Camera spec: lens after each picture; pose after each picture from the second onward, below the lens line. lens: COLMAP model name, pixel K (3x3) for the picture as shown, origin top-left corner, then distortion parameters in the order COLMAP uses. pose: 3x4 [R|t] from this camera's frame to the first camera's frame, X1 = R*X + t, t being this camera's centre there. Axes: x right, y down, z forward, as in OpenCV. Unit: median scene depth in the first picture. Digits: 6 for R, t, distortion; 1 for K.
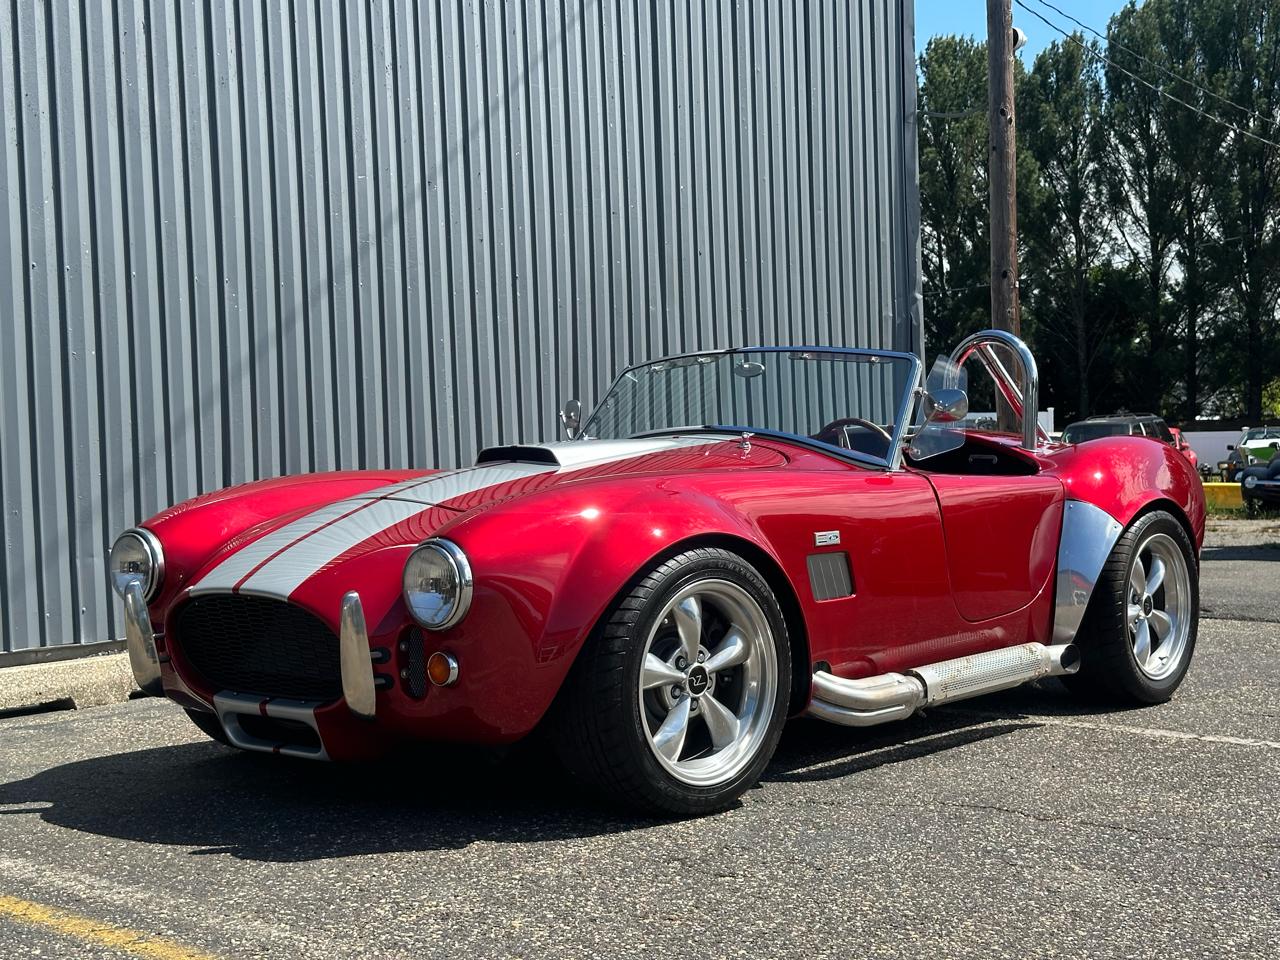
lens RADIAL K [[1782.3, 0, 641.2], [0, 1782.3, 473.1], [0, 0, 1]] dist [0.120259, 0.000000]
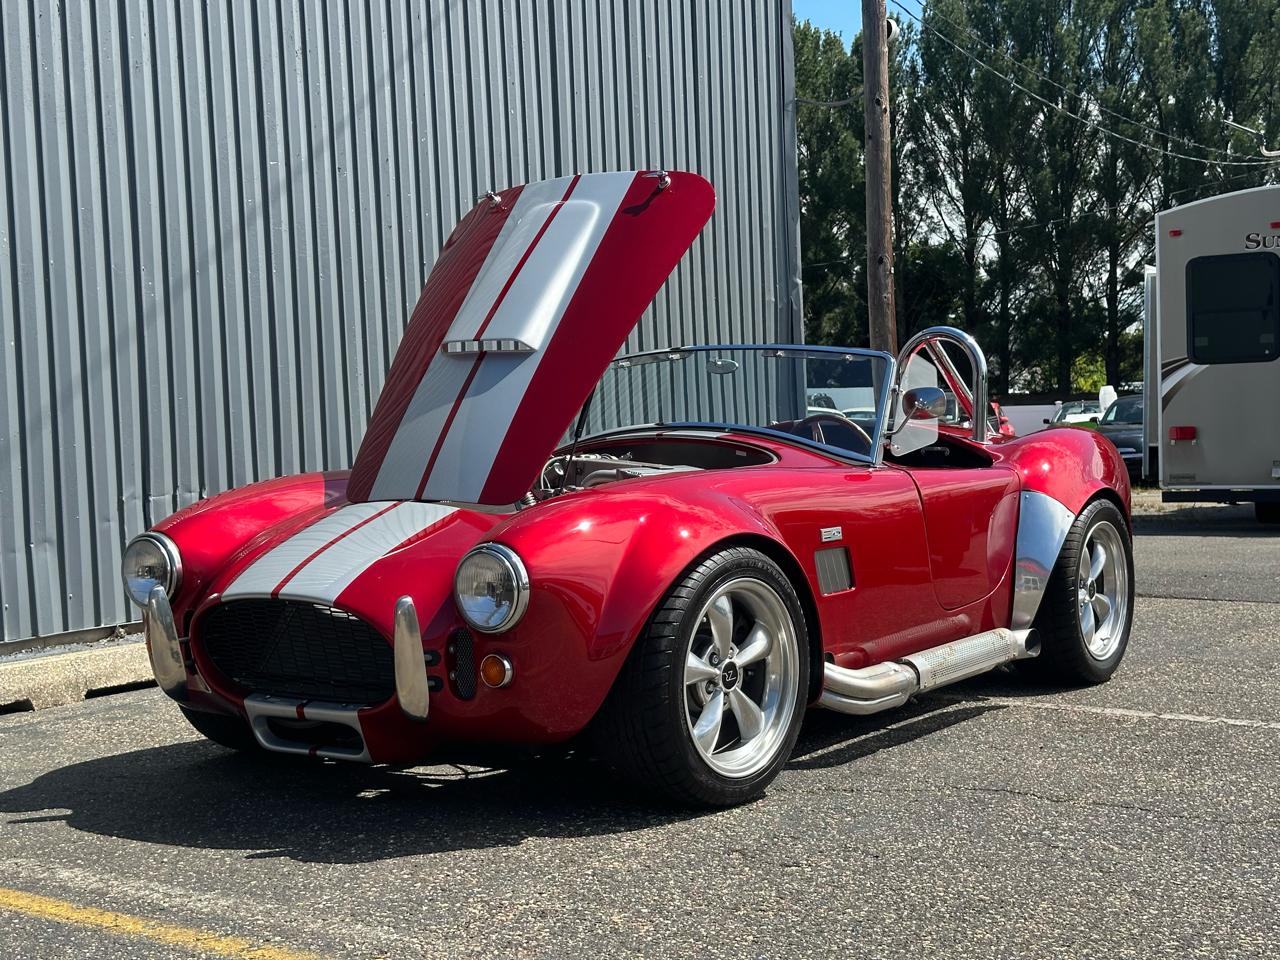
lens RADIAL K [[1782.3, 0, 644.4], [0, 1782.3, 472.7], [0, 0, 1]] dist [0.120259, 0.000000]
pose [[0.994554, -0.008241, 0.103899, -0.103721], [0.006712, 0.999864, 0.015060, -0.014422], [-0.104009, -0.014281, 0.994474, -0.017721]]
